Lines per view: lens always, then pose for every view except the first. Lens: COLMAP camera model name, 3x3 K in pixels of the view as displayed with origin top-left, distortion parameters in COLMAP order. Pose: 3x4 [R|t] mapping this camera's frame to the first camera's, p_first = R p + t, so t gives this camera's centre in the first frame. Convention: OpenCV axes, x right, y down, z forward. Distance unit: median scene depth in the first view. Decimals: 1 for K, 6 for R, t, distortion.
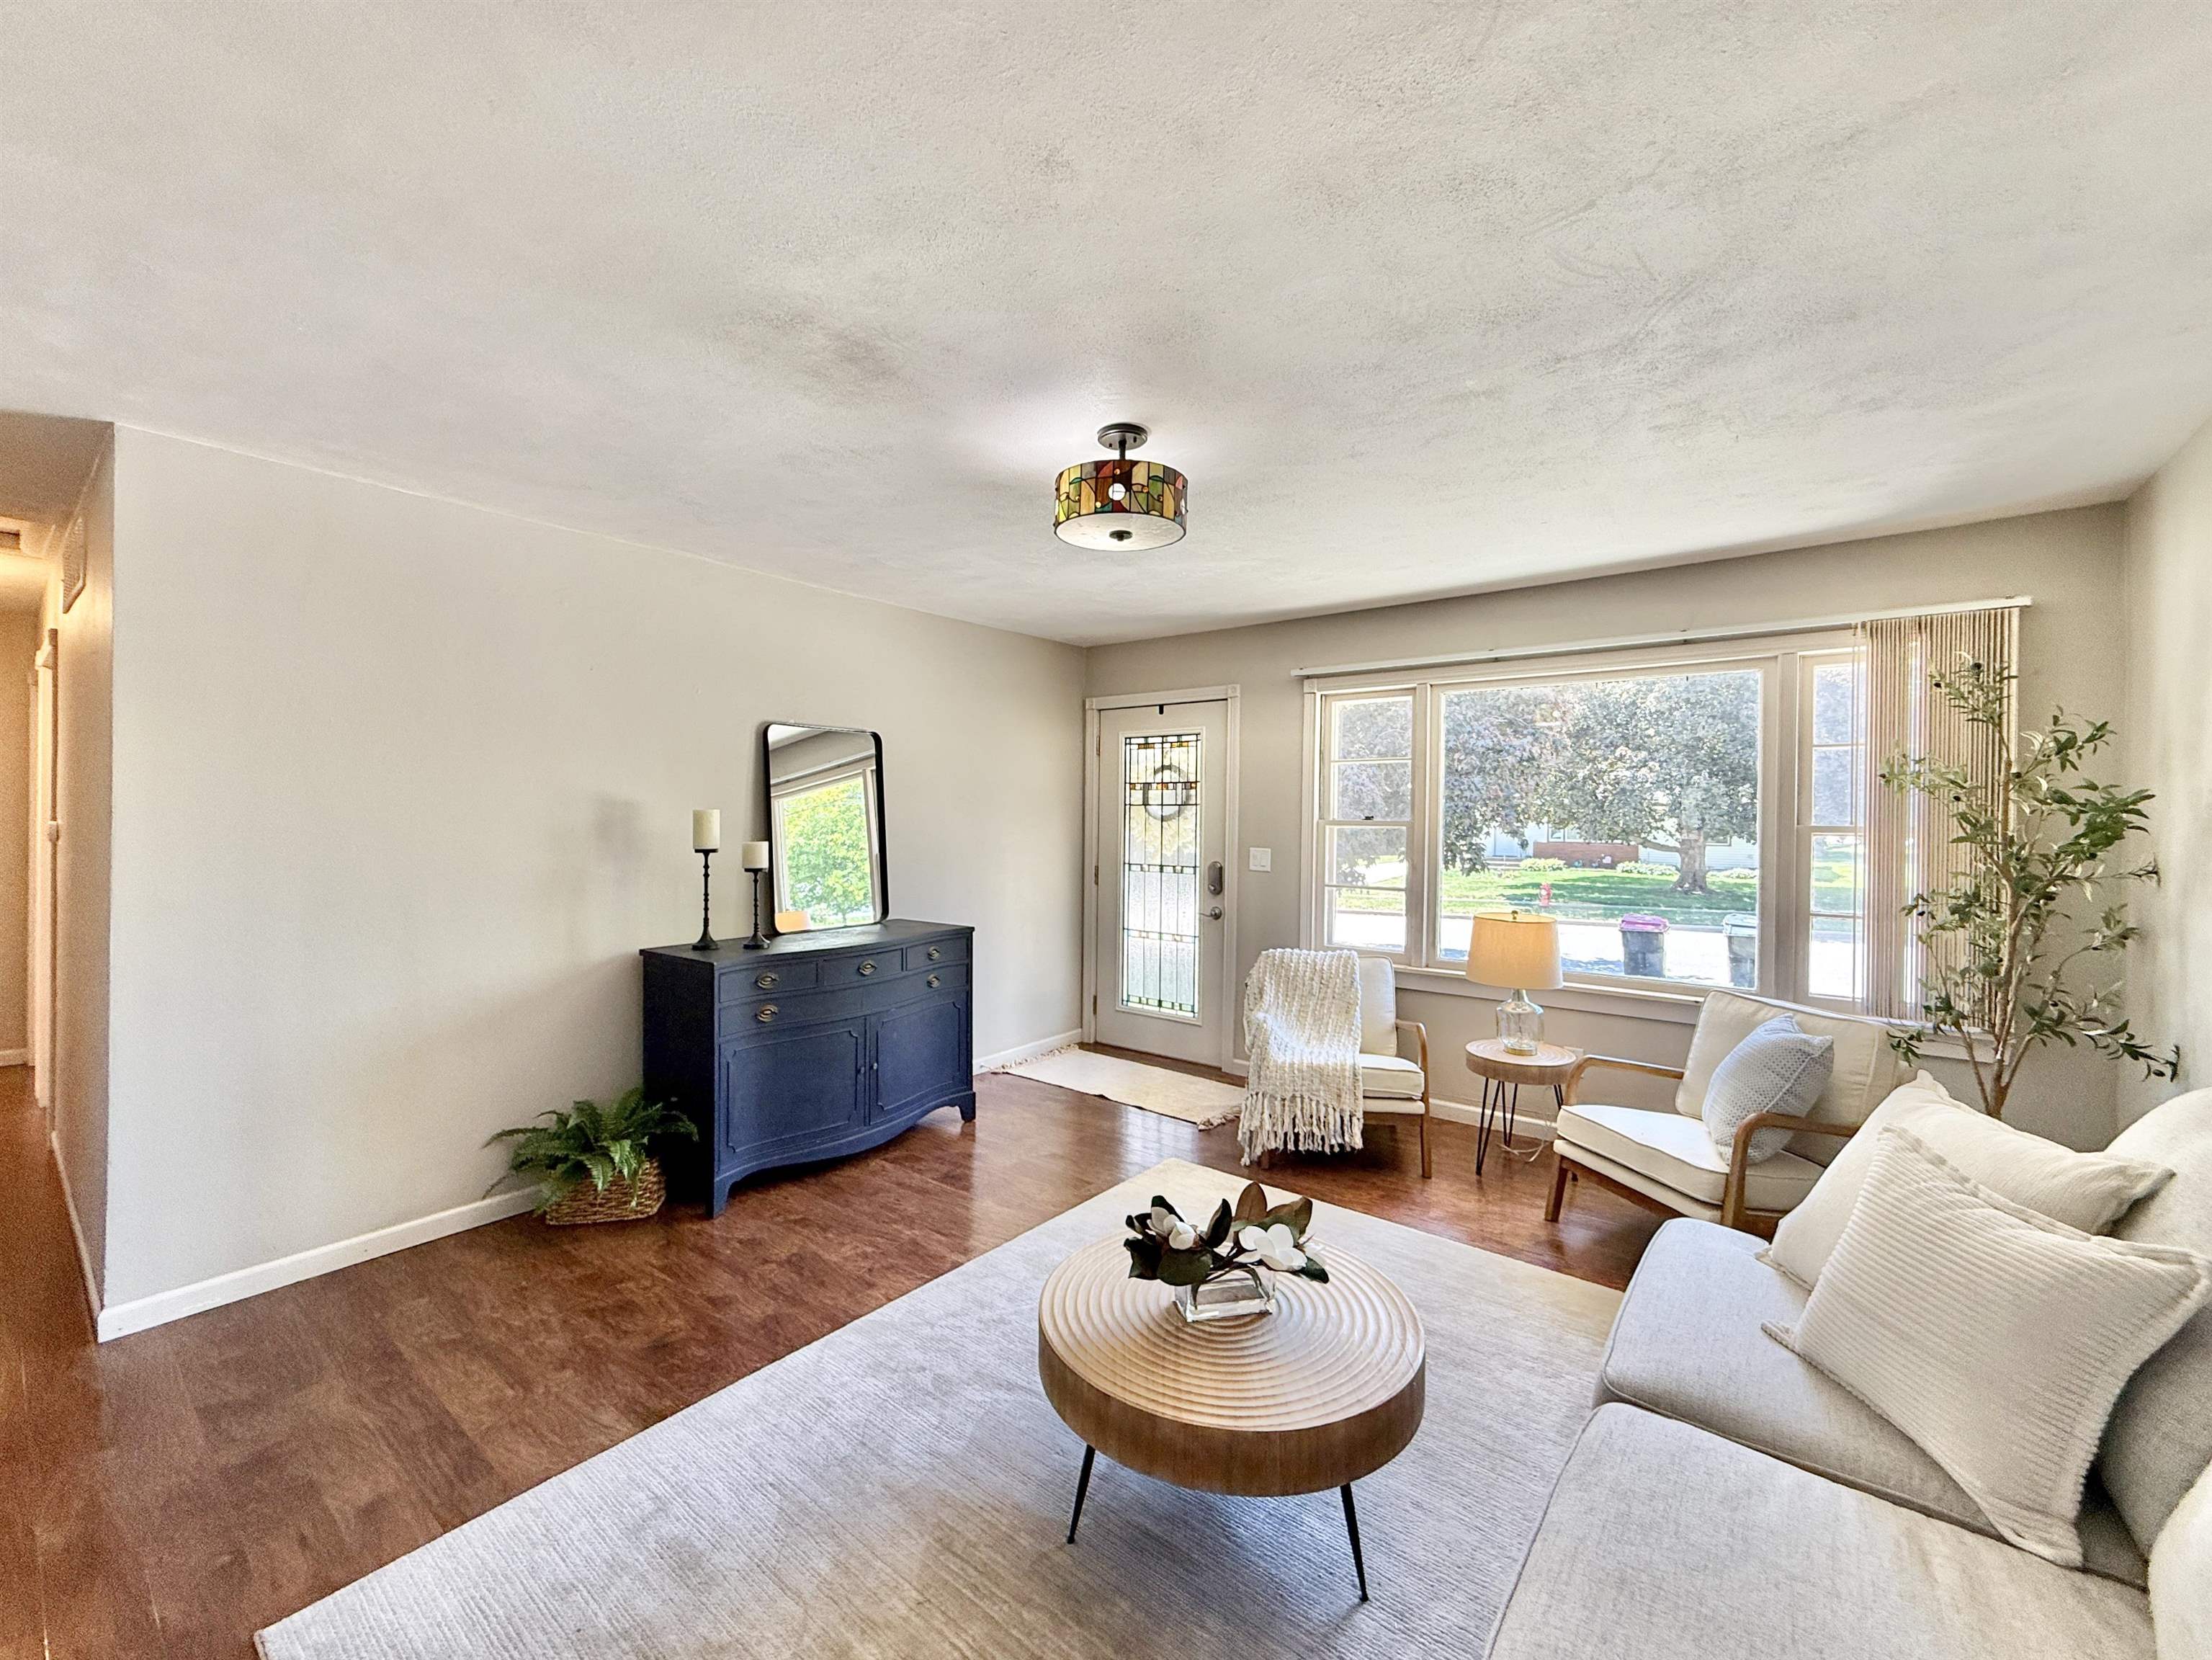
lens RADIAL K [[893.4, 0, 1182.6], [0, 893.4, 818.8], [0, 0, 1]] dist [0.002876, 0.001170]
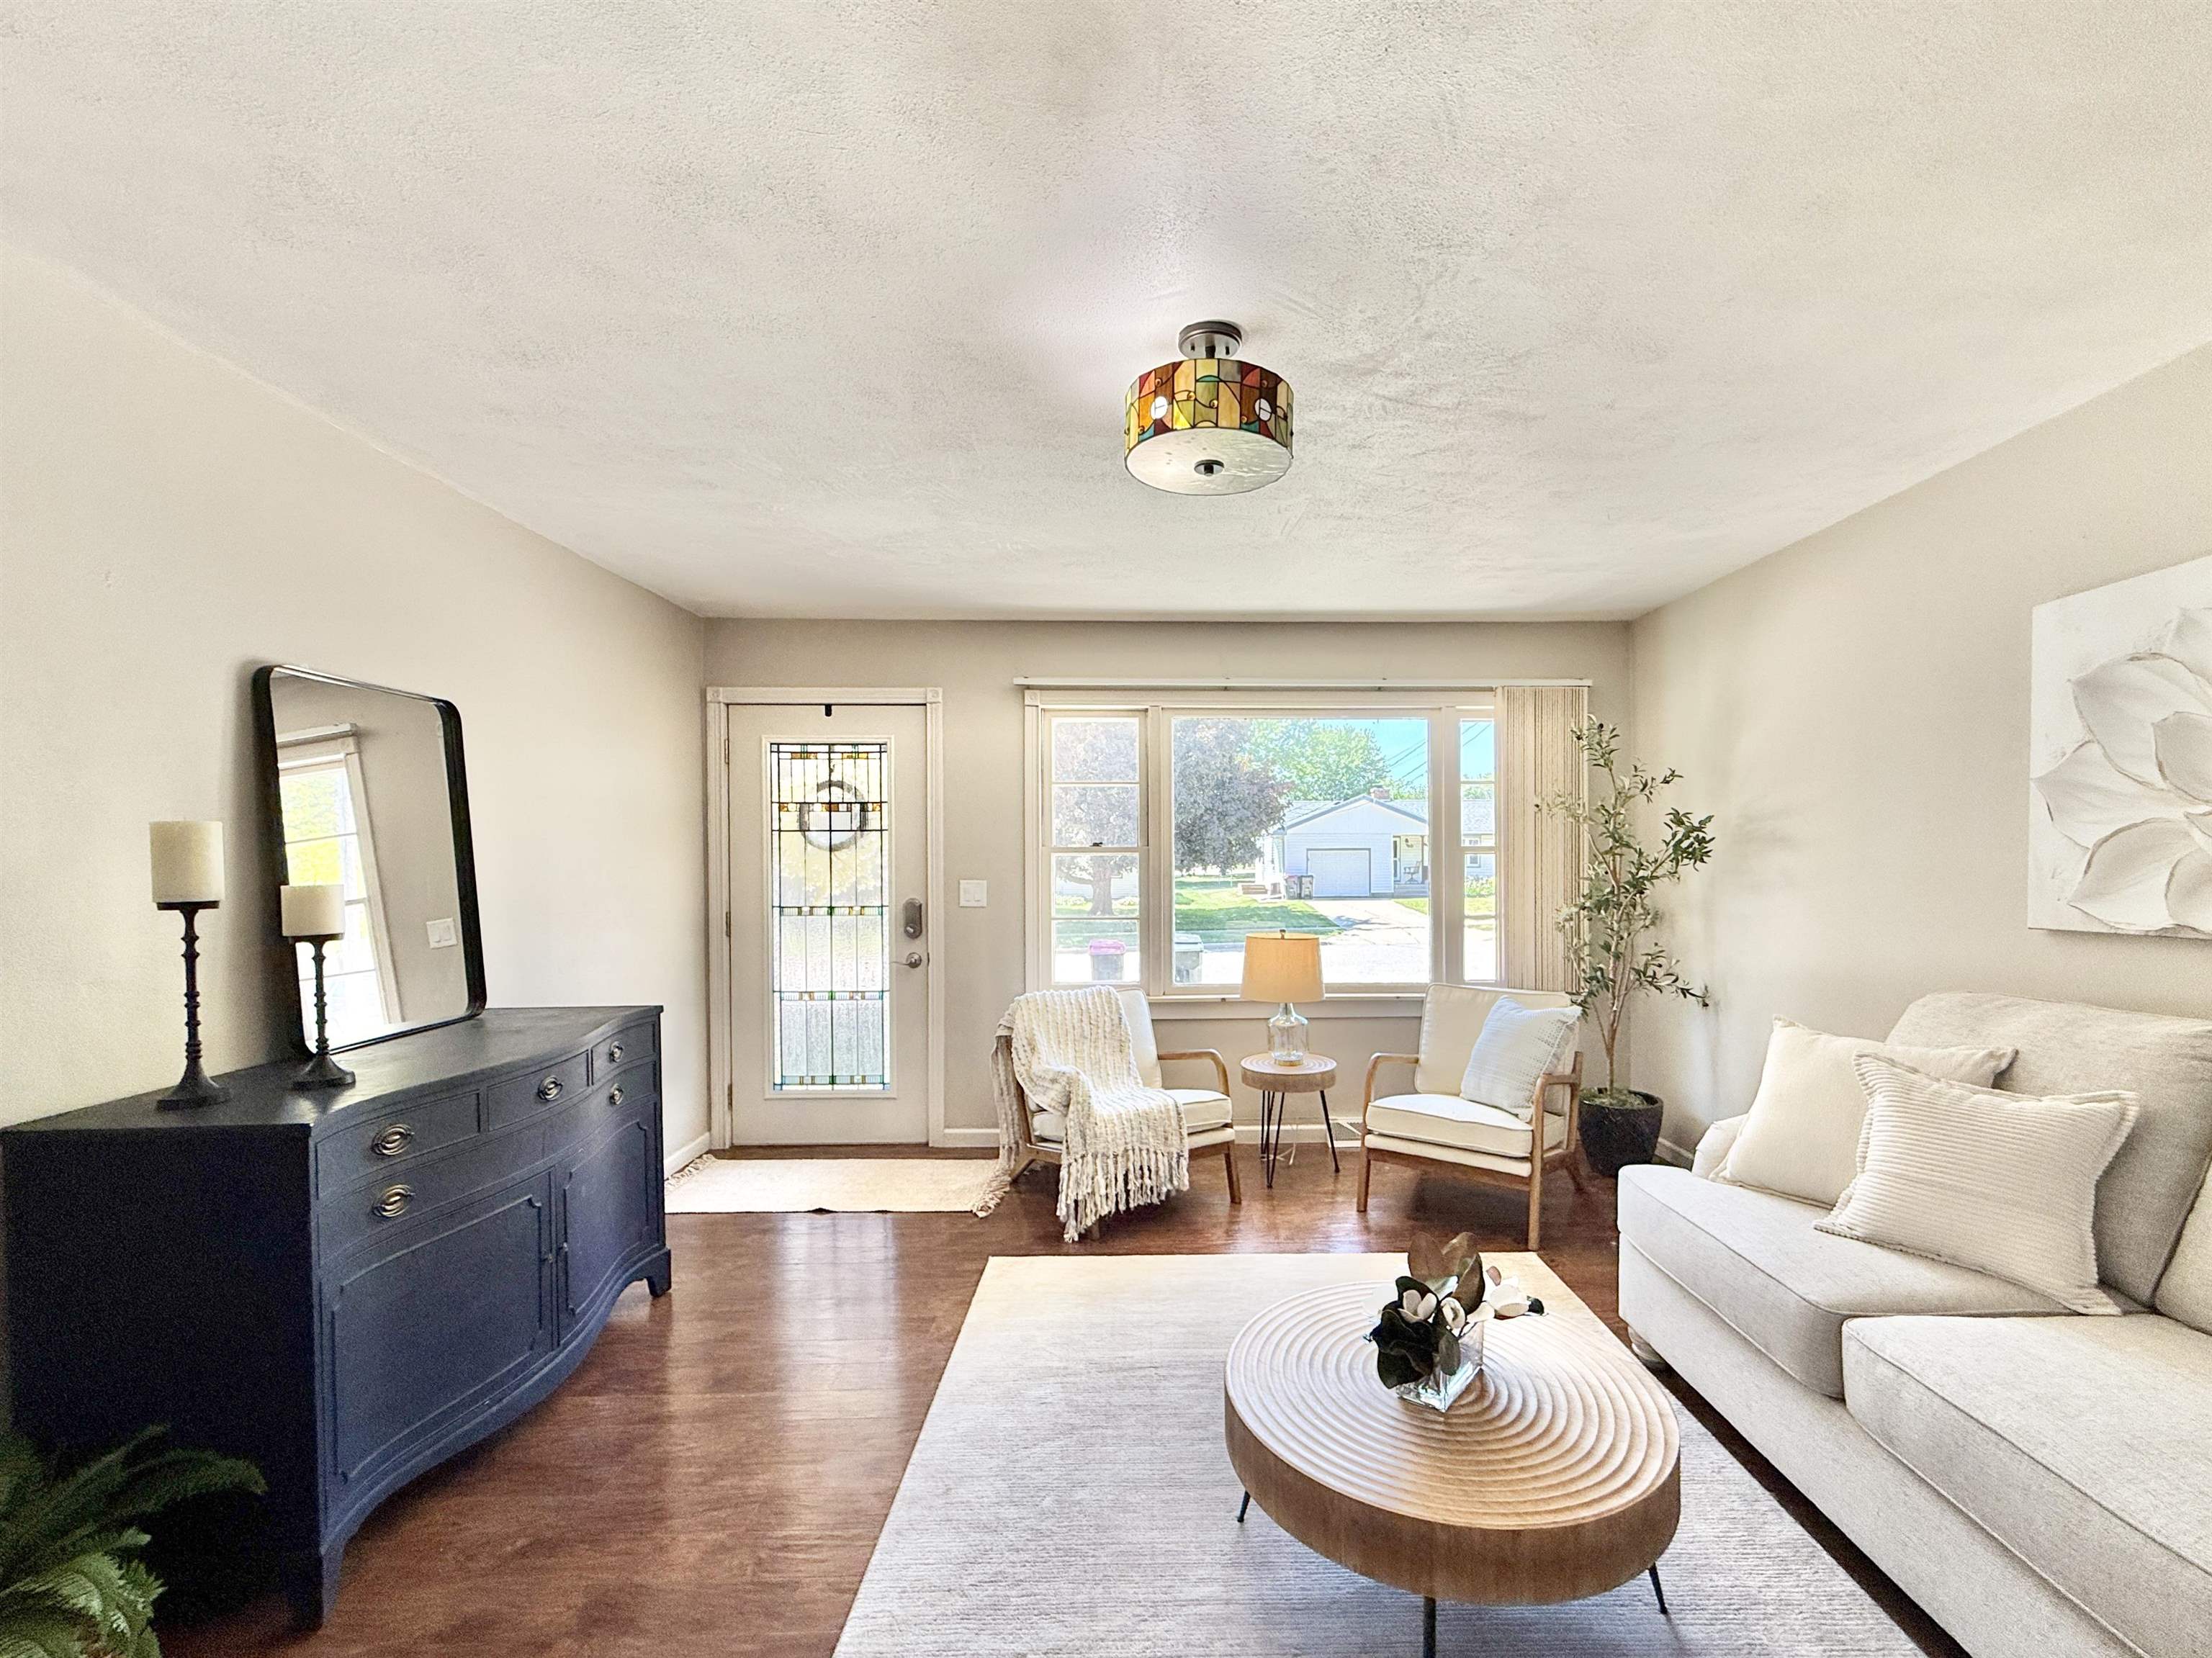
lens RADIAL K [[893.2, 0, 1180.9], [0, 893.2, 867.8], [0, 0, 1]] dist [0.002876, 0.001170]
pose [[0.789593, -0.019955, 0.613306, -0.348965], [0.014095, 0.999797, 0.014383, 0.013595], [-0.613469, -0.002712, 0.789714, 0.238174]]
